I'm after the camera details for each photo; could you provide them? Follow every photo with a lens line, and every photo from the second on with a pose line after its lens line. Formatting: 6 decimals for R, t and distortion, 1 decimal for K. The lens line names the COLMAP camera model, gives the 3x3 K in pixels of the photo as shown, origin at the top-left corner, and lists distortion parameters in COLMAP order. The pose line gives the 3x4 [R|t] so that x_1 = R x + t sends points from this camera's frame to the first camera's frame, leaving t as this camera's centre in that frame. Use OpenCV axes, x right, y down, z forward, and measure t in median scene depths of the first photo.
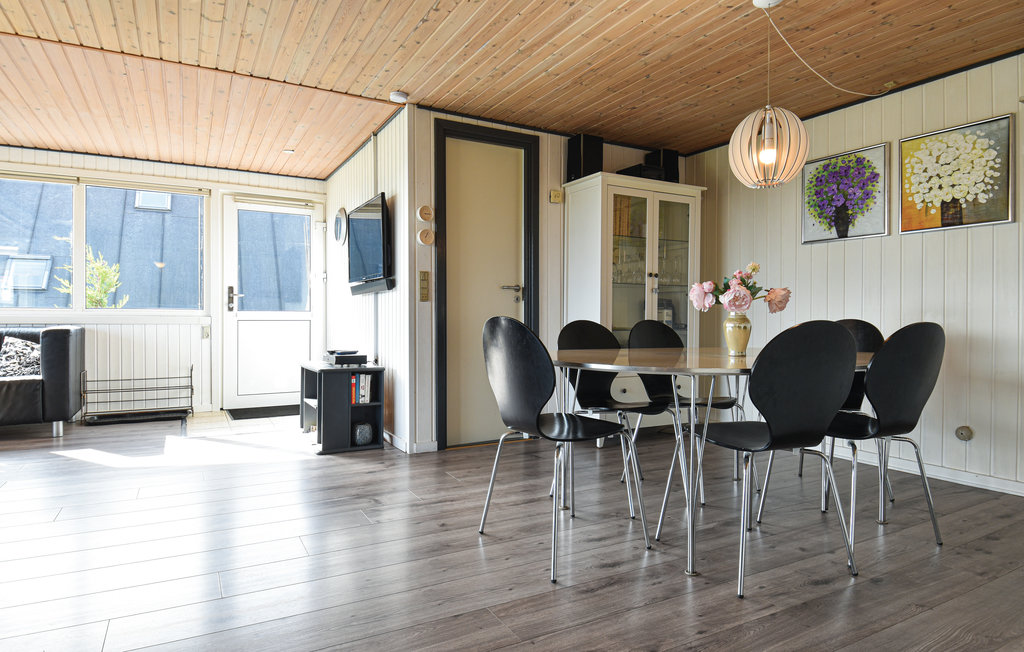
lens RADIAL K [[588.1, 0, 501.8], [0, 588.1, 326.7], [0, 0, 1]] dist [0.004061, -0.023509]
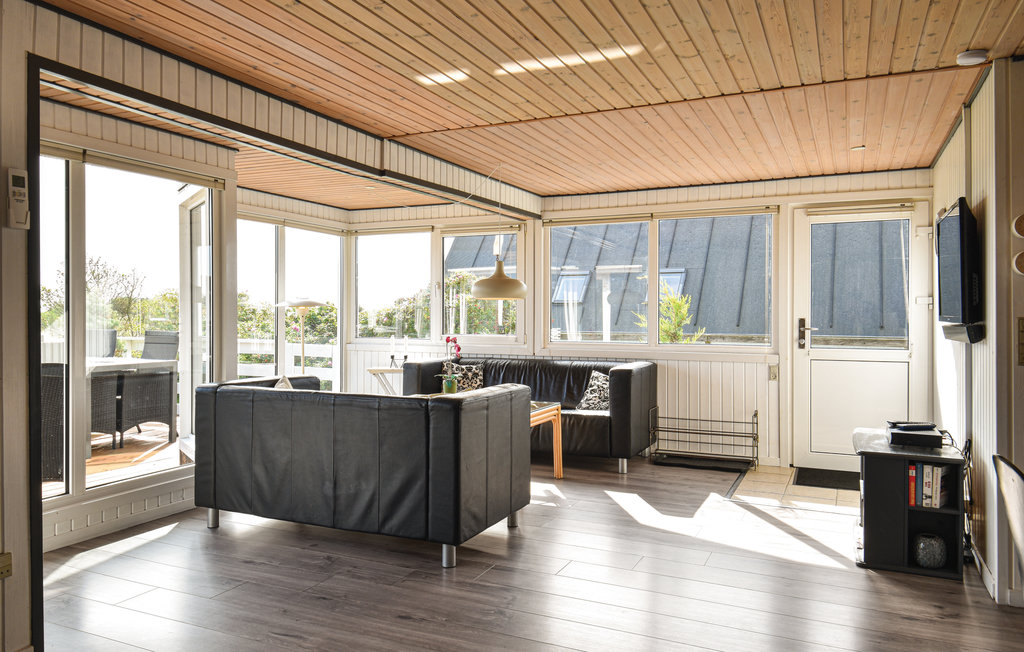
lens RADIAL K [[710.7, 0, 490.7], [0, 710.7, 319.9], [0, 0, 1]] dist [-0.002547, -0.001400]
pose [[0.575141, -0.002831, -0.818050, 0.134138], [-0.007459, 0.999934, -0.008704, -0.070099], [0.818021, 0.011107, 0.575082, 0.086079]]
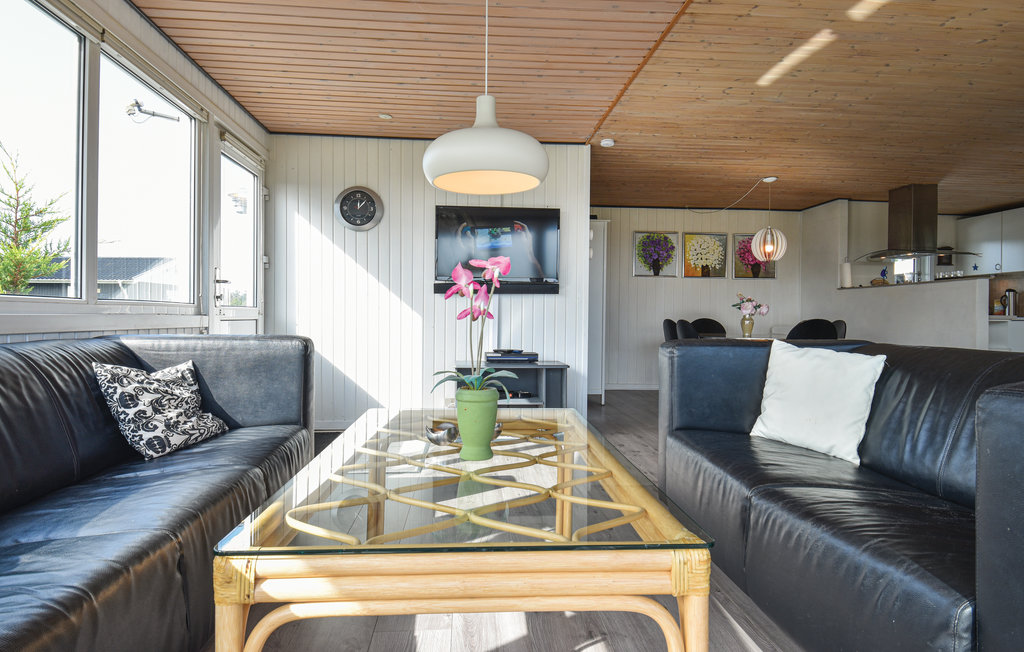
lens RADIAL K [[588.1, 0, 501.8], [0, 588.1, 326.7], [0, 0, 1]] dist [0.004061, -0.023509]
pose [[0.418805, -0.011011, 0.908009, -1.152059], [0.005510, 0.999939, 0.009584, -0.005130], [-0.908059, 0.000989, 0.418840, 0.544051]]
